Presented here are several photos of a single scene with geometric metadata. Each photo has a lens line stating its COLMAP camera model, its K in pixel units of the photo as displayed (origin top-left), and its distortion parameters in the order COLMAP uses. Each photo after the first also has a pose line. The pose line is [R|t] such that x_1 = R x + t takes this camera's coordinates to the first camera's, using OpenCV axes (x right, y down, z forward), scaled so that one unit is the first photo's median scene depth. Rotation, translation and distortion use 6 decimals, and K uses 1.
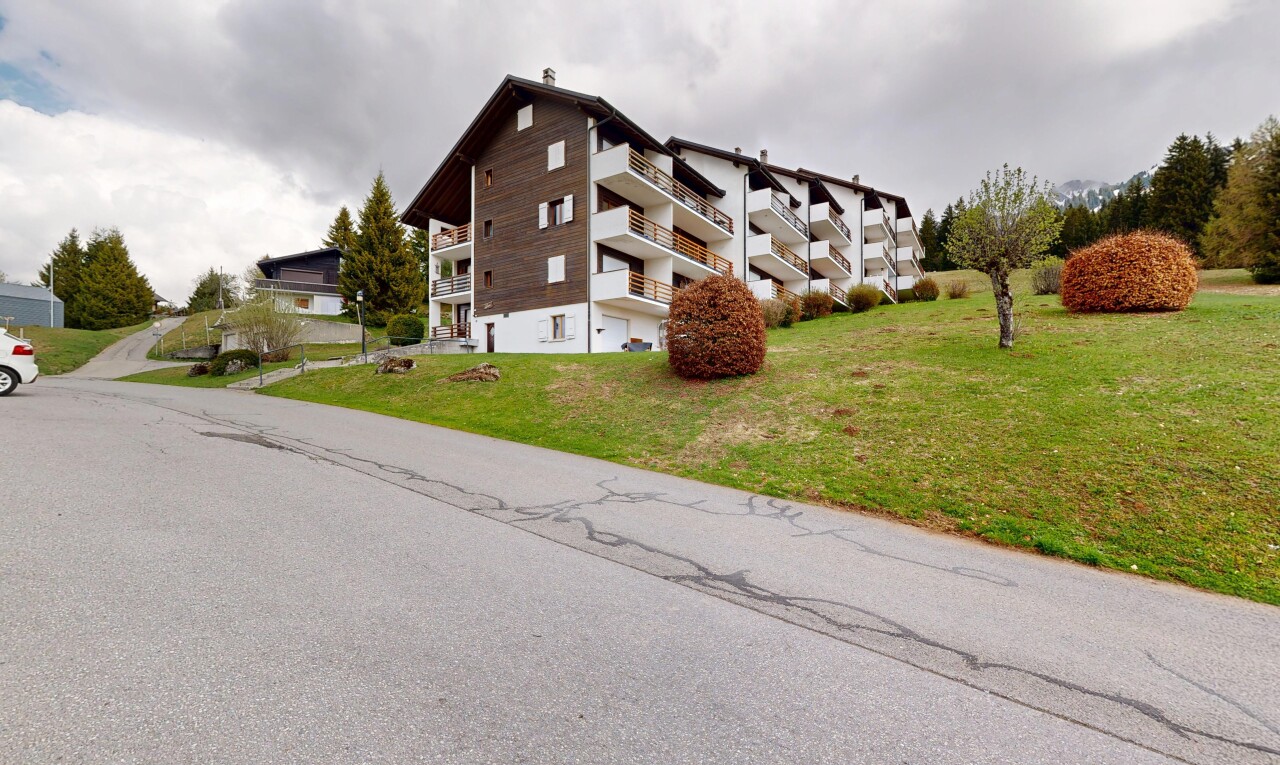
lens RADIAL K [[498.0, 0, 640.0], [0, 498.0, 382.5], [0, 0, 1]] dist [-0.001182, -0.000182]
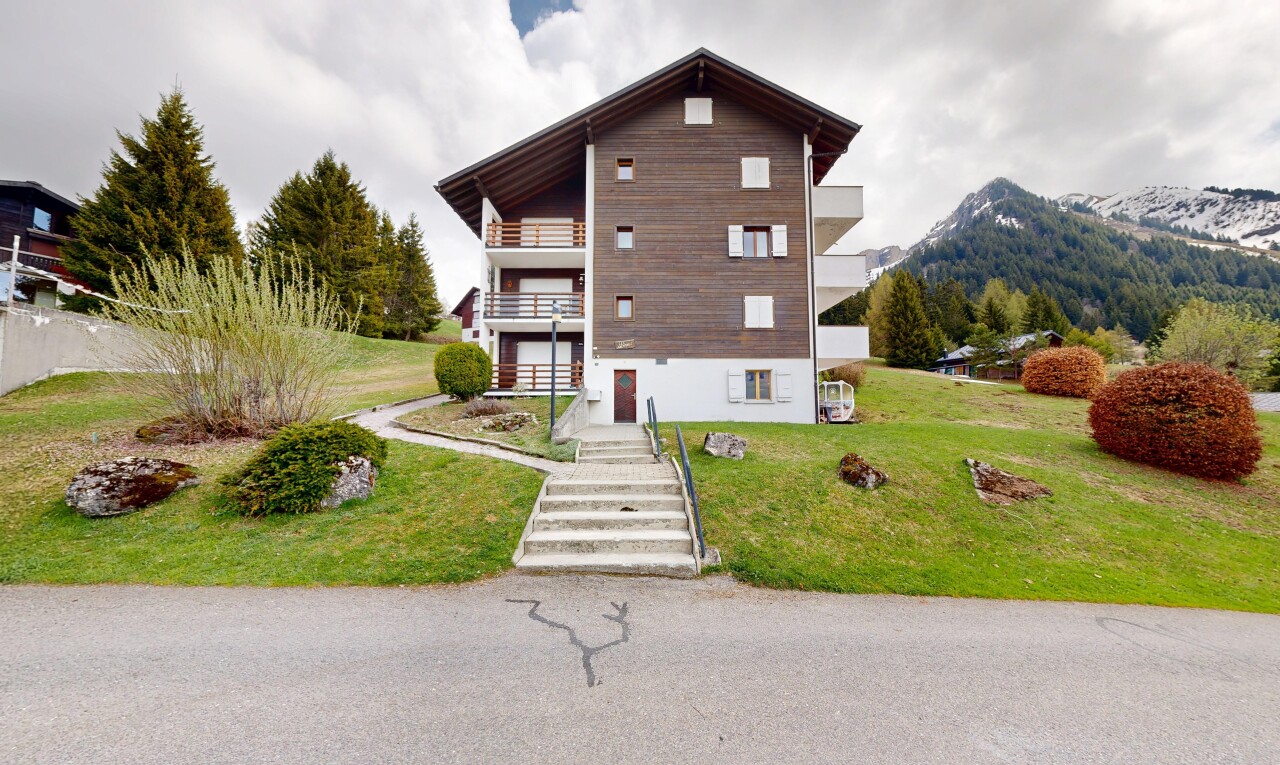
lens RADIAL K [[498.0, 0, 640.0], [0, 498.0, 382.5], [0, 0, 1]] dist [-0.001182, -0.000182]
pose [[0.834300, 0.075781, 0.546077, -0.720947], [-0.018602, 0.993813, -0.109495, -0.028715], [-0.550996, 0.081193, 0.830548, 0.456765]]
